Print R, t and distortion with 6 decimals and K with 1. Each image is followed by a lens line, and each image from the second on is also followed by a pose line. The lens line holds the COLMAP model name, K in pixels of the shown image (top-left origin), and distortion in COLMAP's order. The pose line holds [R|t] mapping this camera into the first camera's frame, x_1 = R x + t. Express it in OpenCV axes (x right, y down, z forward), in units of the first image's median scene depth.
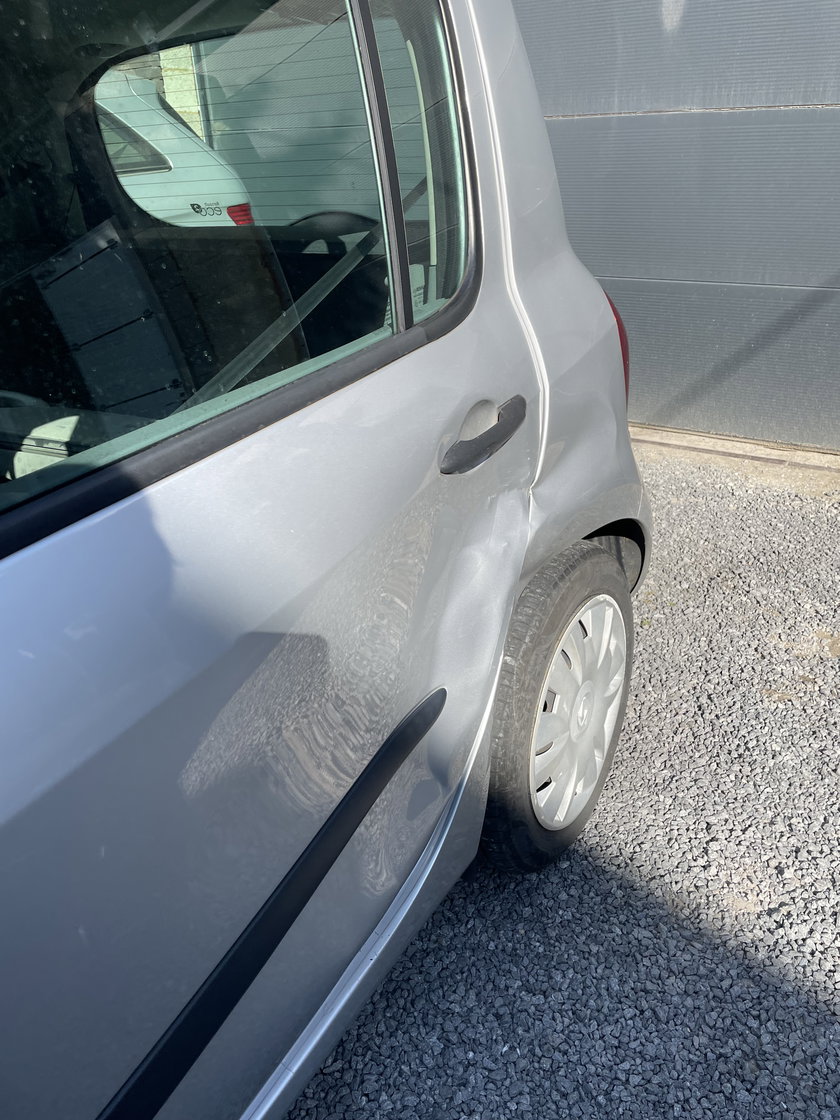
lens RADIAL K [[839.3, 0, 423.1], [0, 839.3, 556.8], [0, 0, 1]] dist [0.069486, -0.093581]
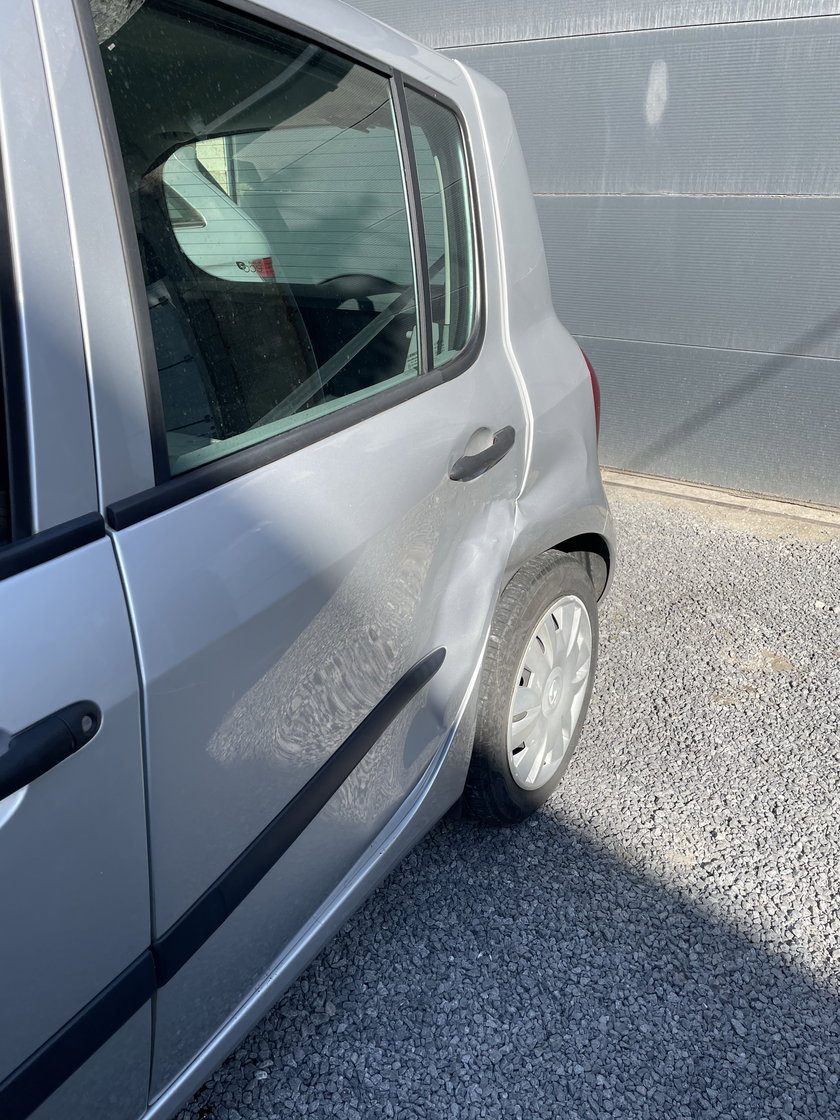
lens RADIAL K [[839.3, 0, 409.6], [0, 839.3, 559.4], [0, 0, 1]] dist [0.069486, -0.093581]
pose [[0.999147, 0.041163, 0.003242, -0.027528], [-0.040946, 0.997866, -0.050866, 0.064525], [-0.005329, 0.050690, 0.998700, -0.213894]]
